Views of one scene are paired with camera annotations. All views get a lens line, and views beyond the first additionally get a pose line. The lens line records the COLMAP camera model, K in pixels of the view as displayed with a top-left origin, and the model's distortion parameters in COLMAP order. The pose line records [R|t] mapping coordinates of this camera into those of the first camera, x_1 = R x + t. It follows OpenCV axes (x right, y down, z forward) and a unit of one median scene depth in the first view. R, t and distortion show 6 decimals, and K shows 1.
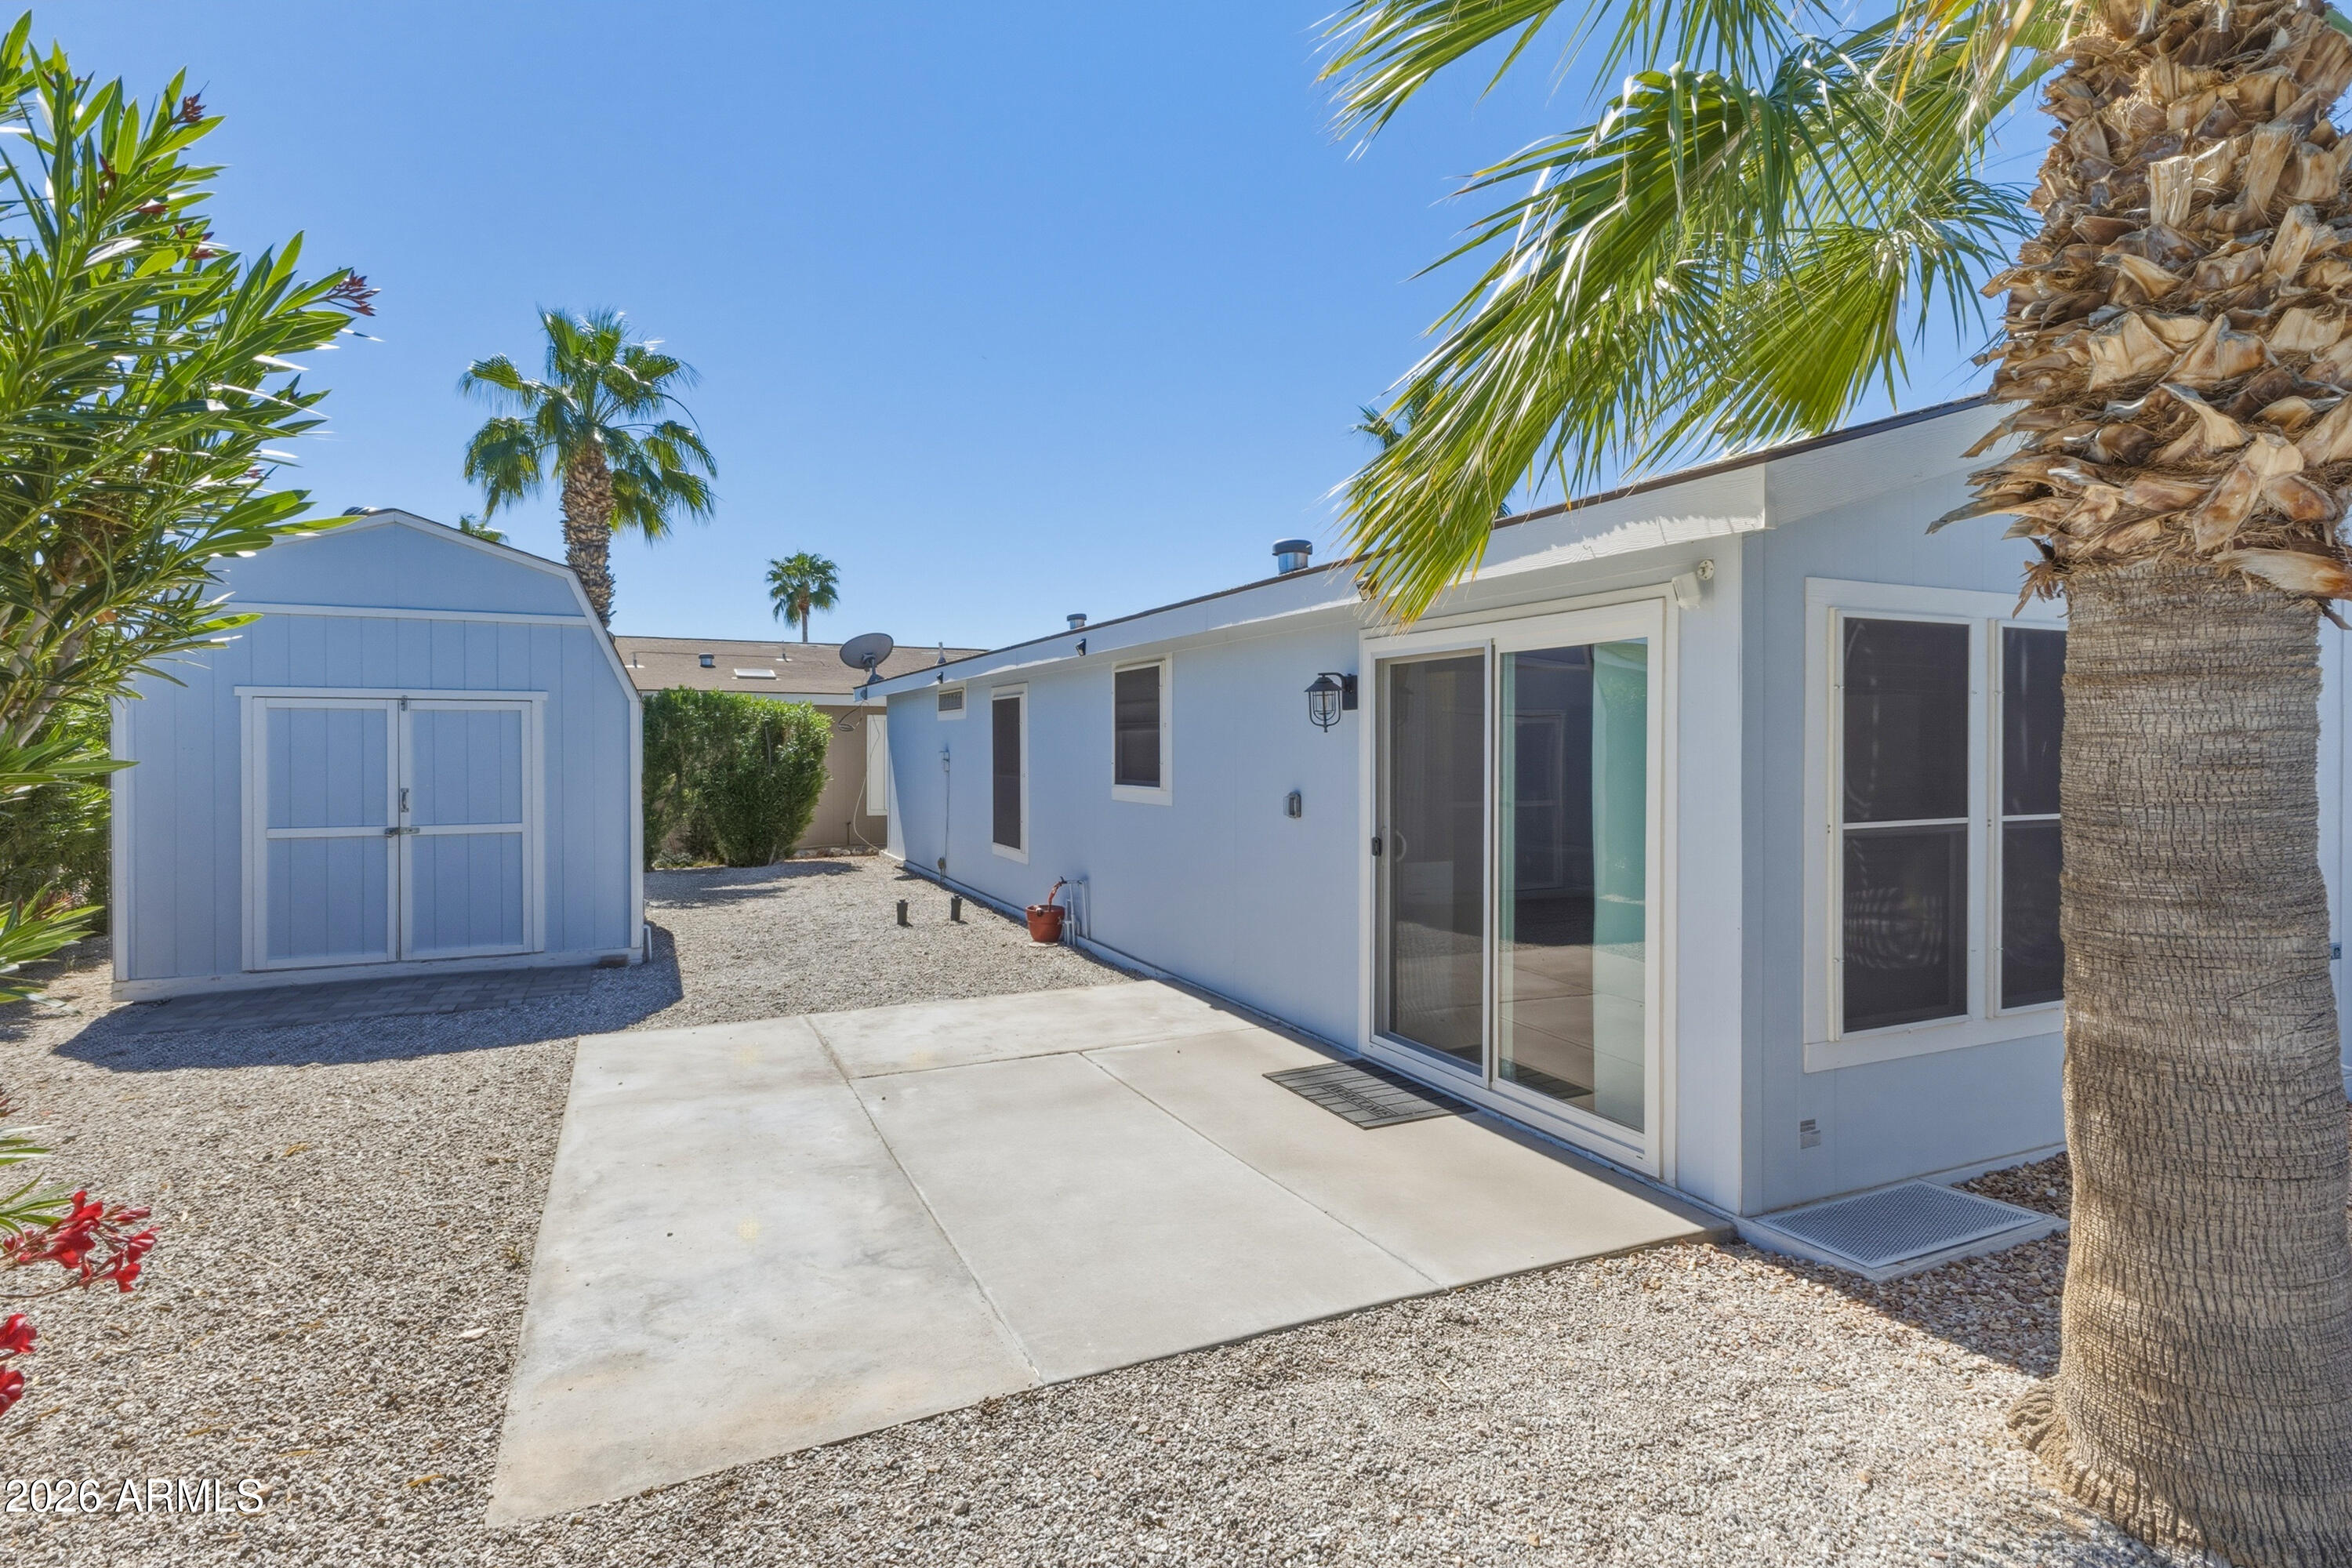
lens RADIAL K [[1184.1, 0, 1178.9], [0, 1184.1, 756.7], [0, 0, 1]] dist [0.011757, 0.000238]
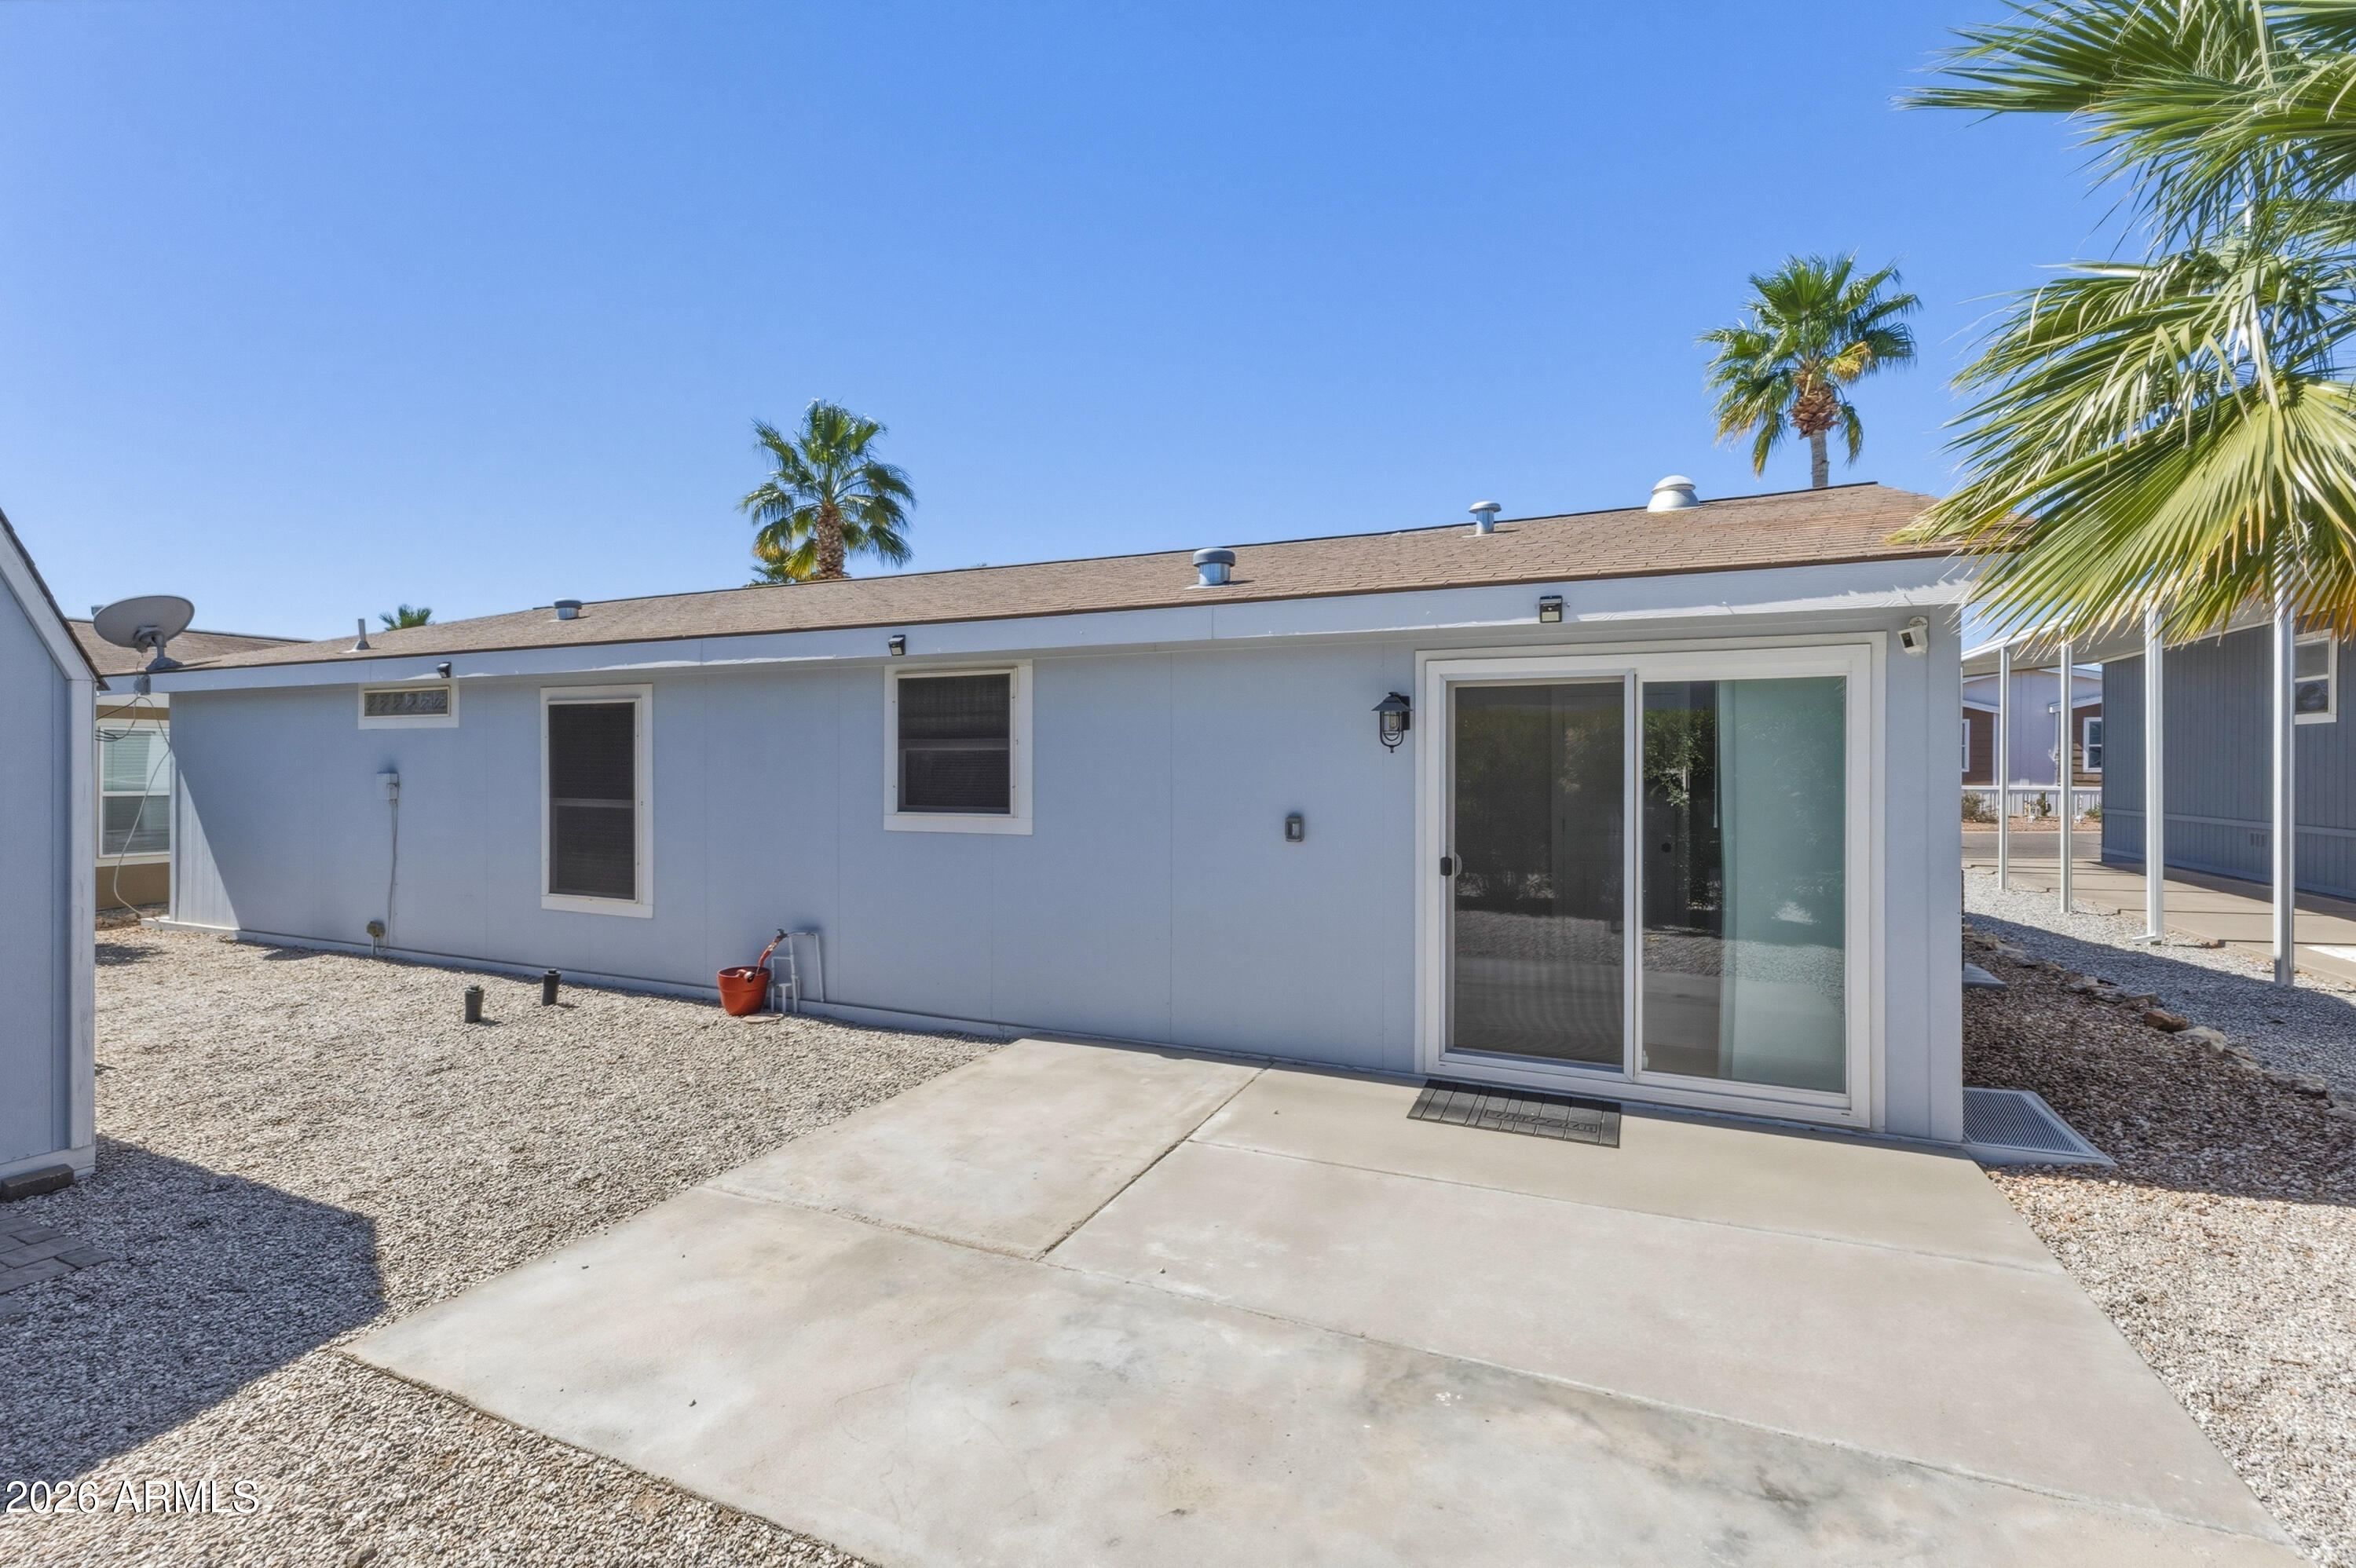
lens RADIAL K [[1034.8, 0, 1181.9], [0, 1034.8, 774.2], [0, 0, 1]] dist [0.009016, 0.000225]
pose [[0.752286, -0.005184, 0.658816, -0.591586], [0.004891, 0.999985, 0.002284, -0.006112], [-0.658818, 0.001504, 0.752301, 0.488451]]
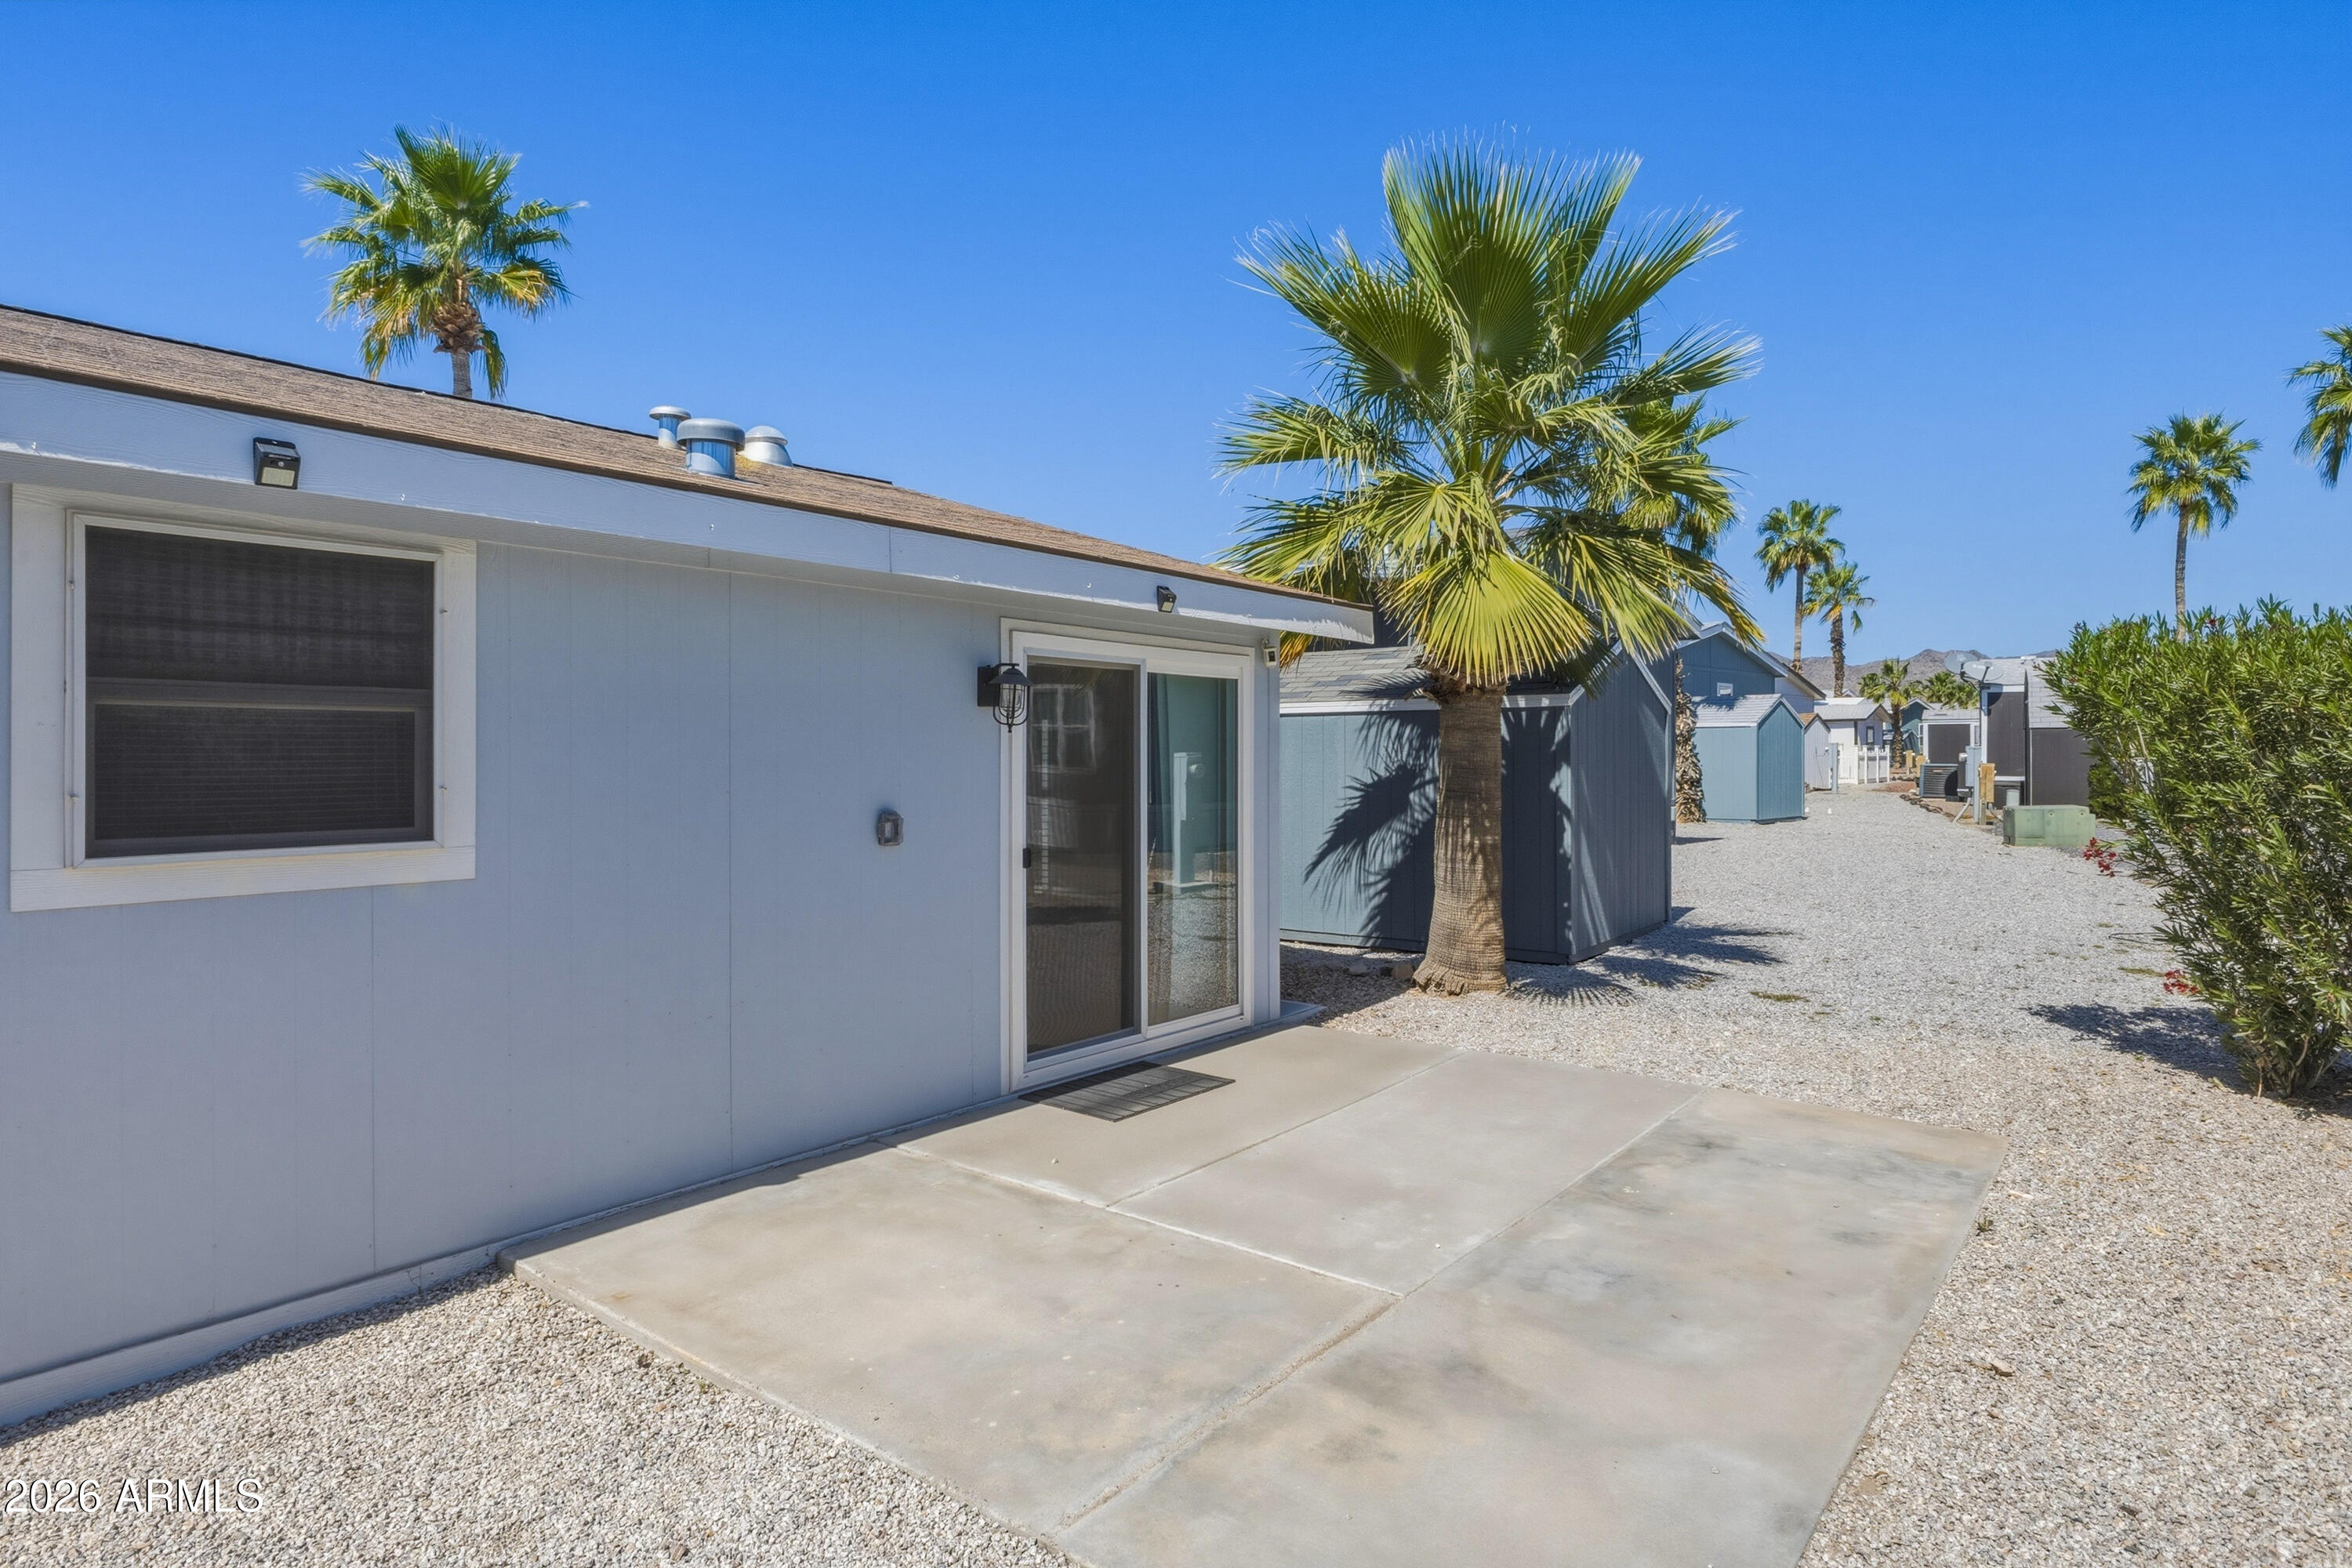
lens RADIAL K [[1309.8, 0, 1175.6], [0, 1309.8, 761.0], [0, 0, 1]] dist [-0.002037, -0.000757]
pose [[-0.454293, -0.004601, 0.890840, -0.802116], [0.007173, 0.999935, 0.008823, -0.007877], [-0.890823, 0.010398, -0.454231, 1.372093]]
